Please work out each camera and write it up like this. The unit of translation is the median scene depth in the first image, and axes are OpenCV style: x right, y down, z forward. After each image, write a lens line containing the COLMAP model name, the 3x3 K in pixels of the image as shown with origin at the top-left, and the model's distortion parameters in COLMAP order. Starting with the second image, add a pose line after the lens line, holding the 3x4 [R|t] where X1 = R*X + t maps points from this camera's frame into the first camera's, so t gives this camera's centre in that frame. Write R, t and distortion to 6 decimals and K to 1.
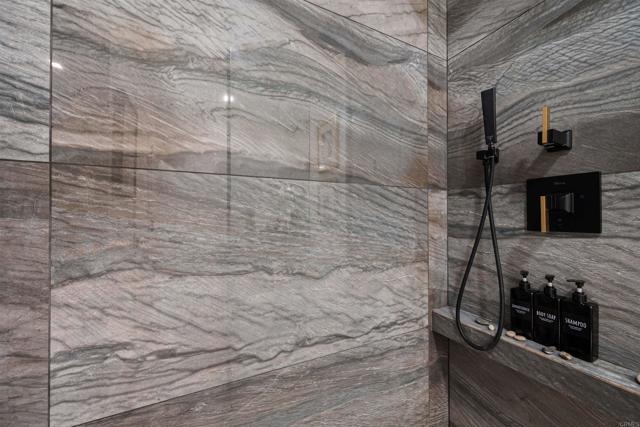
lens RADIAL K [[254.0, 0, 320.0], [0, 254.0, 213.2], [0, 0, 1]] dist [-0.003325, -0.000112]
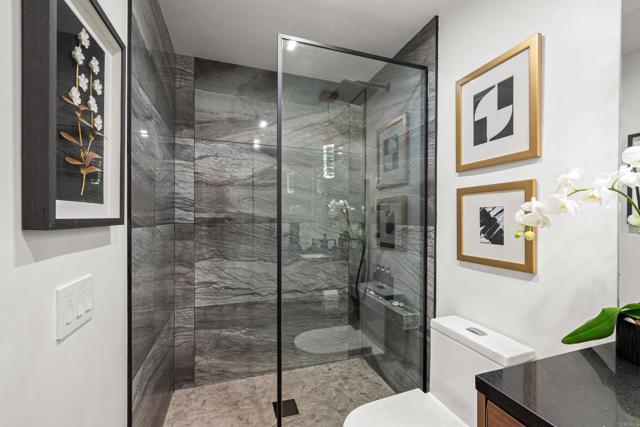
lens RADIAL K [[272.5, 0, 320.0], [0, 272.5, 215.3], [0, 0, 1]] dist [-0.002610, 0.000076]
pose [[0.986644, 0.001598, -0.162882, 0.869573], [-0.000456, 0.999975, 0.007050, -0.265976], [0.162889, -0.006882, 0.986620, -1.753900]]
